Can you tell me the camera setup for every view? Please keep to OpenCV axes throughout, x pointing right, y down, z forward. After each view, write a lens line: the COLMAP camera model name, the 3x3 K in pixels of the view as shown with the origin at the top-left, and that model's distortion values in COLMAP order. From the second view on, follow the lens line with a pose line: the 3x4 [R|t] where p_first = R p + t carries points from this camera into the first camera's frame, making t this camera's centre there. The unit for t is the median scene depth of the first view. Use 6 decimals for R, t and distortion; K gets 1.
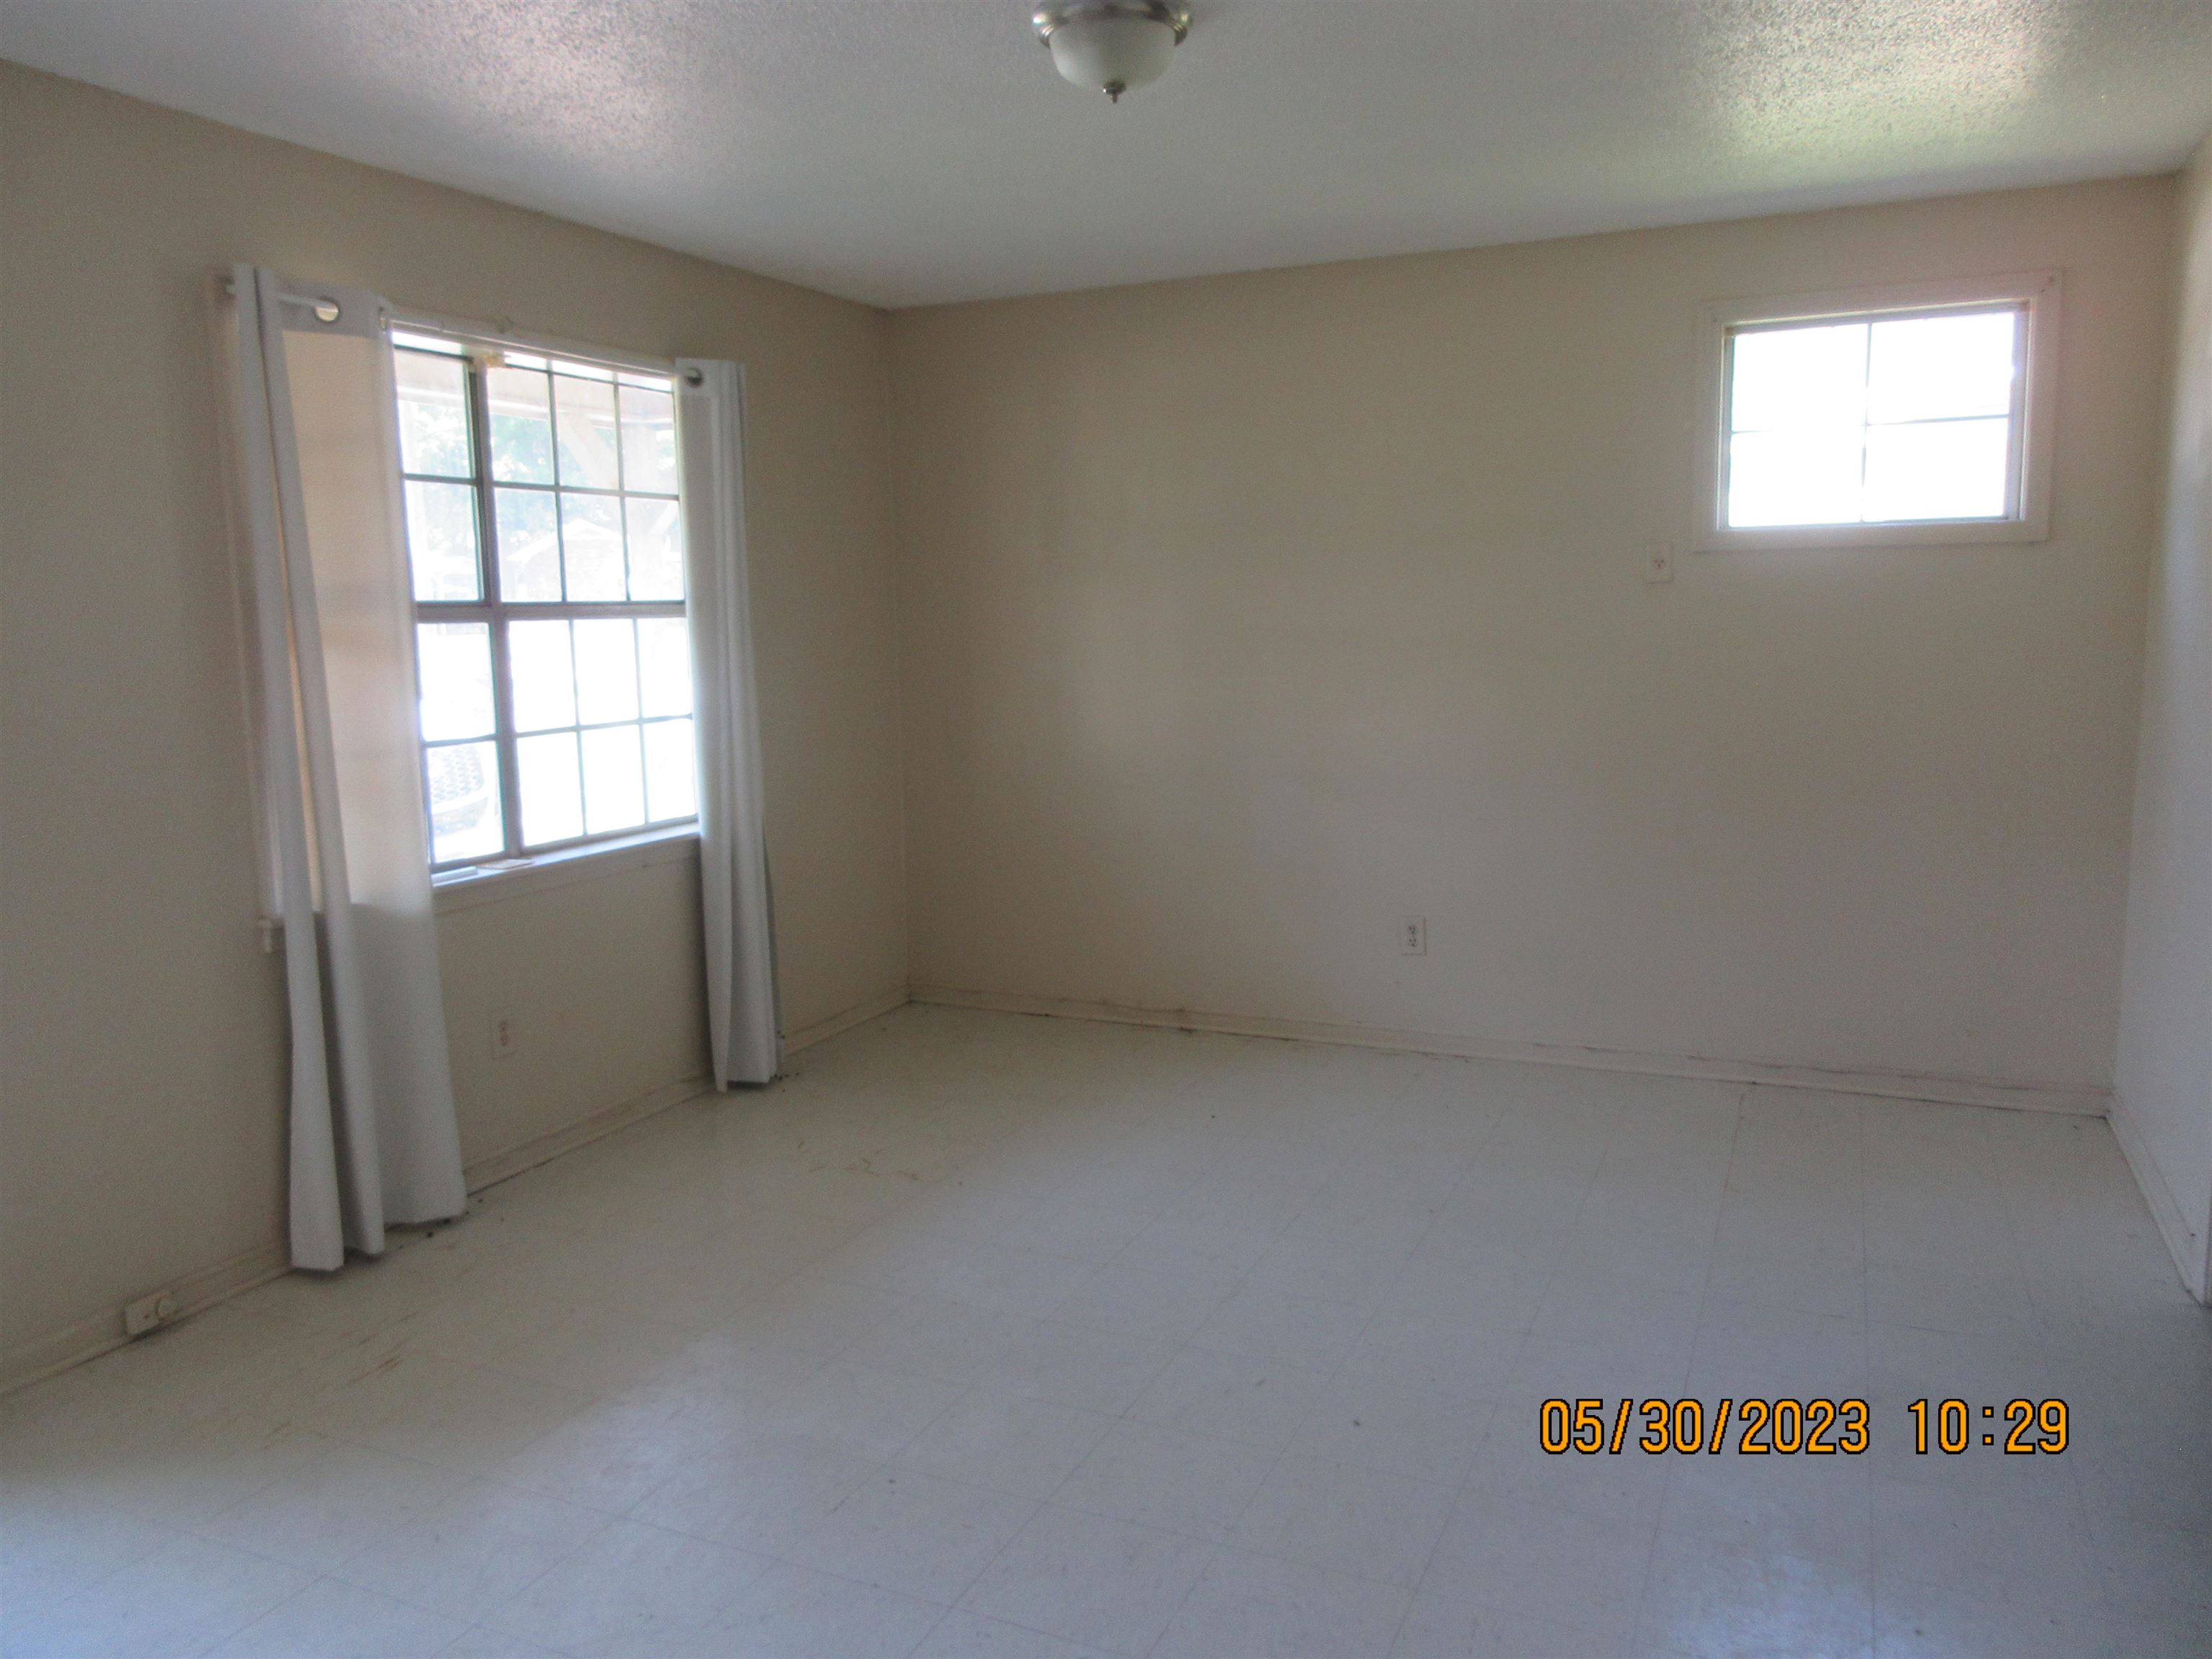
lens RADIAL K [[1660.5, 0, 1106.0], [0, 1660.5, 829.5], [0, 0, 1]] dist [0.039777, 0.005752]
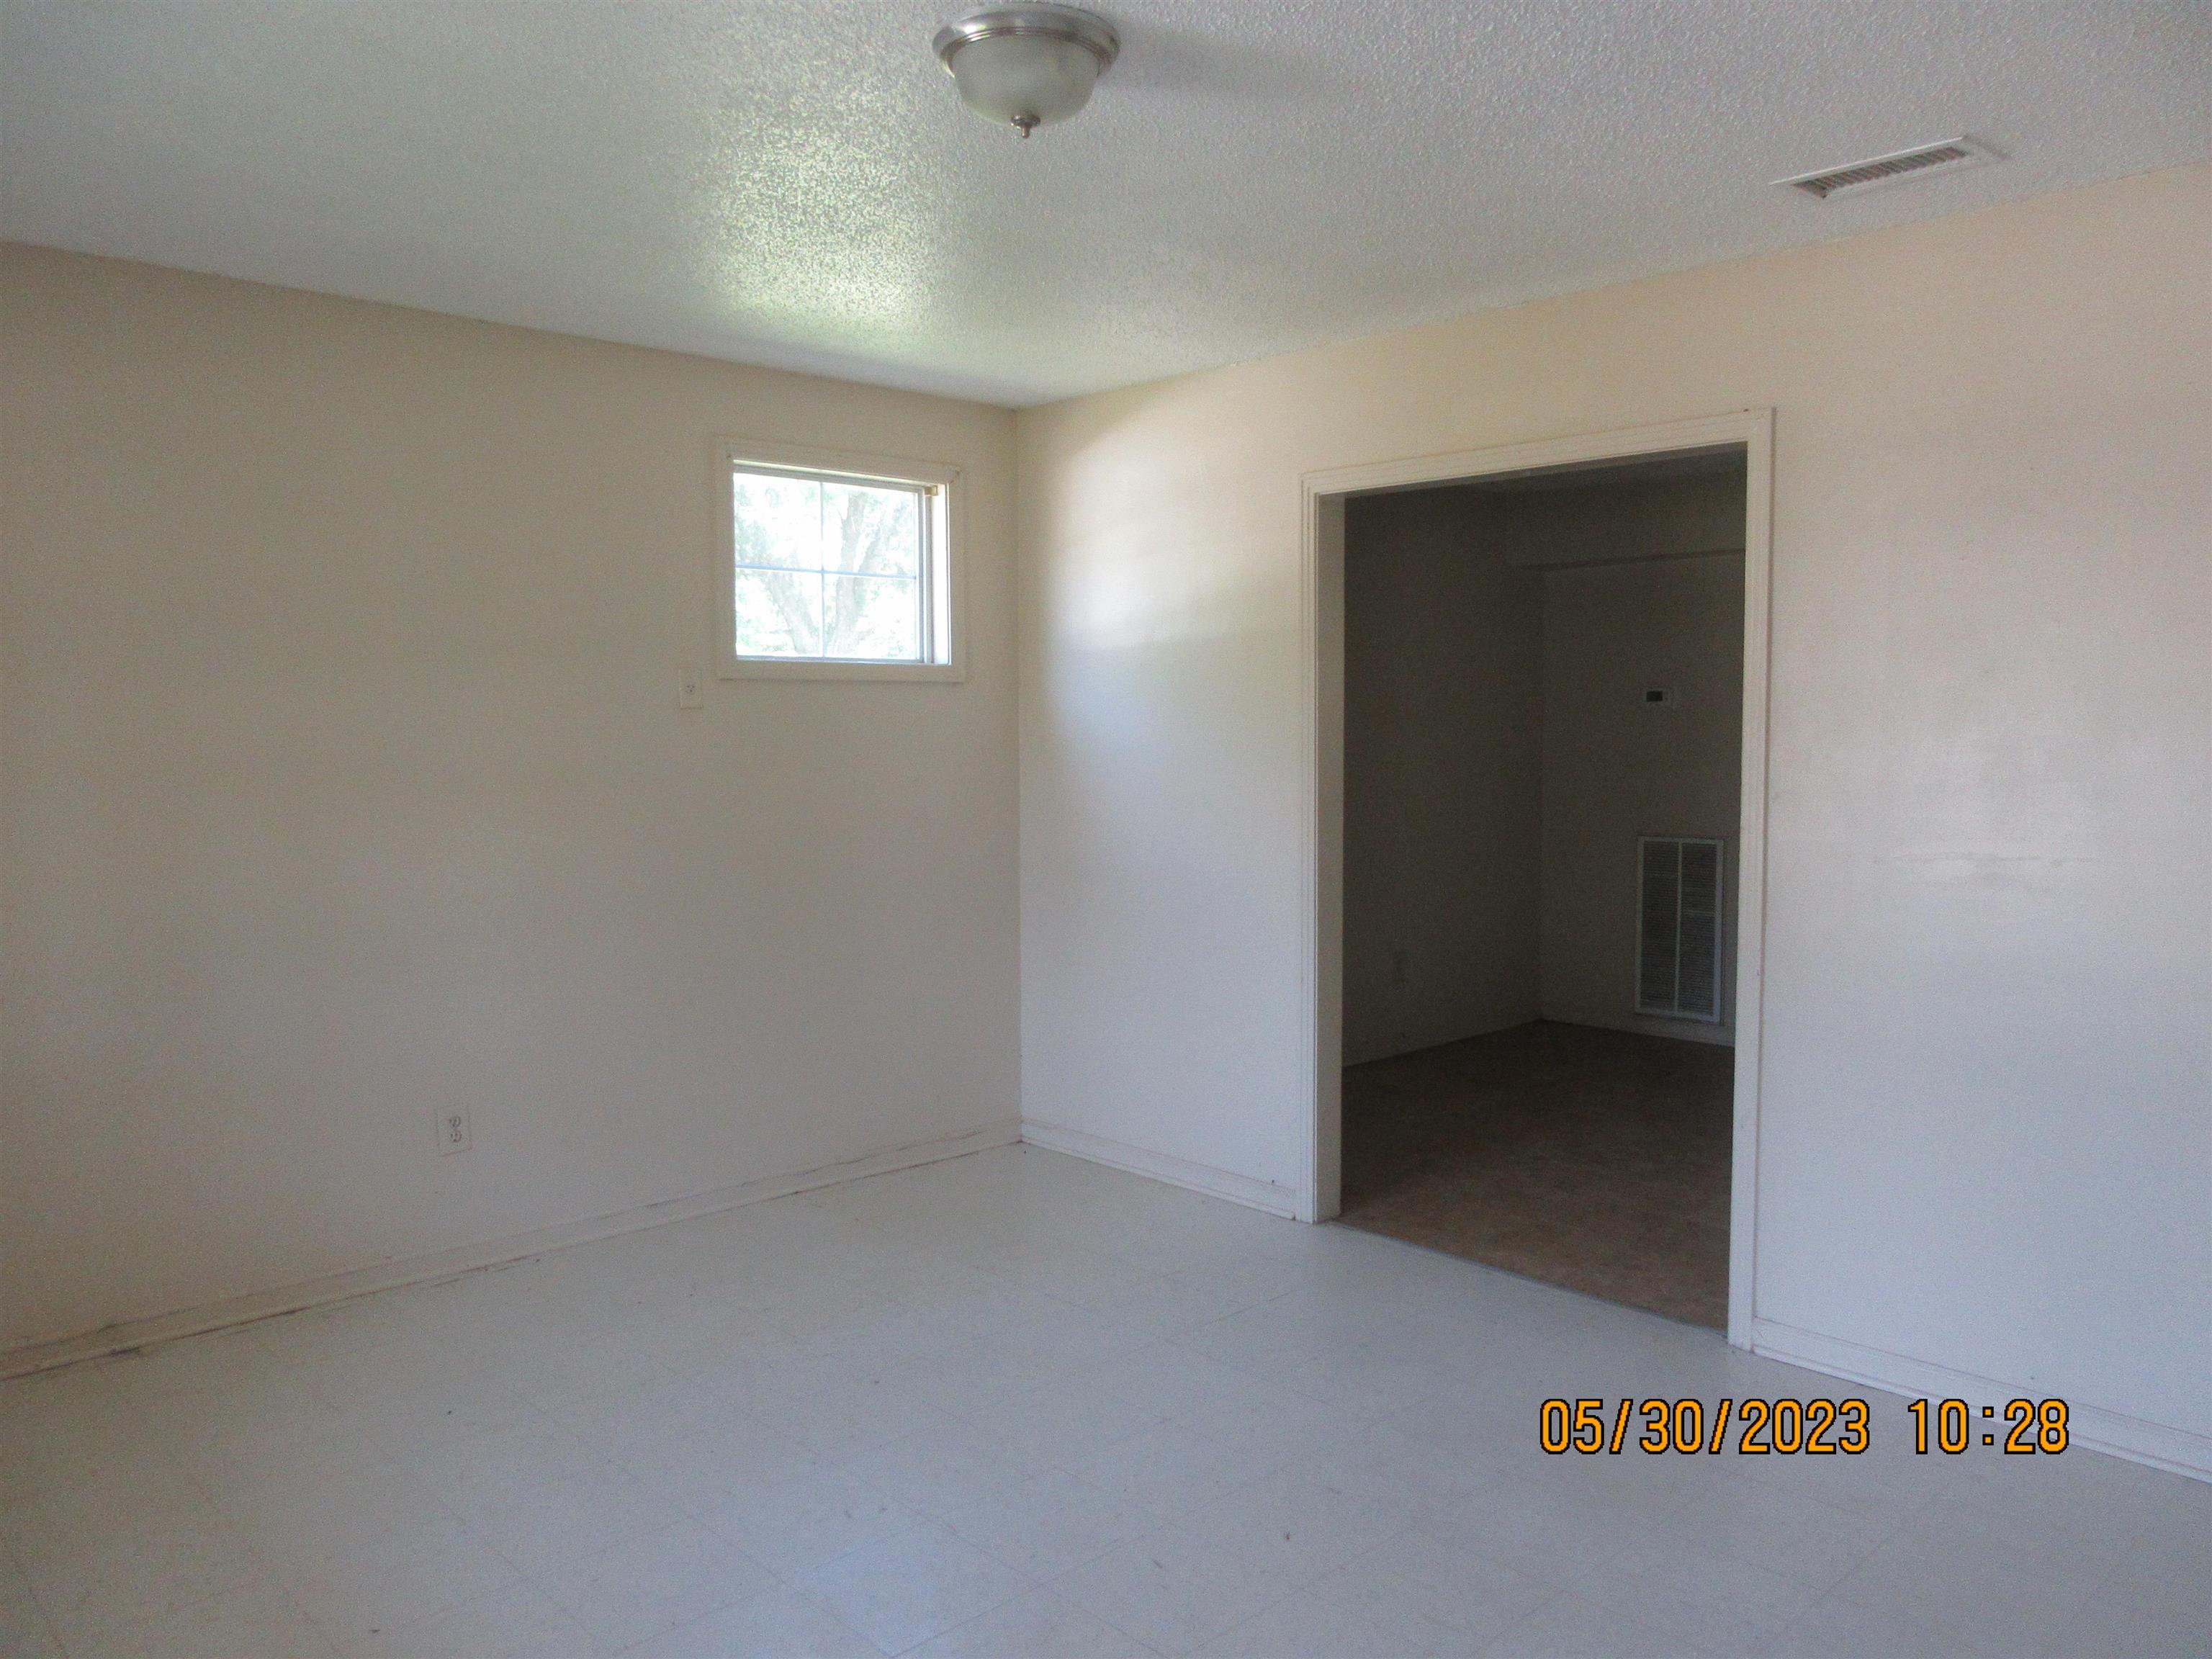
lens RADIAL K [[1660.5, 0, 1106.0], [0, 1660.5, 829.5], [0, 0, 1]] dist [0.039777, 0.005752]
pose [[0.412867, -0.046733, 0.909592, -0.466718], [0.127373, 0.991831, -0.006856, -0.039694], [-0.901841, 0.118689, 0.415447, 0.383557]]
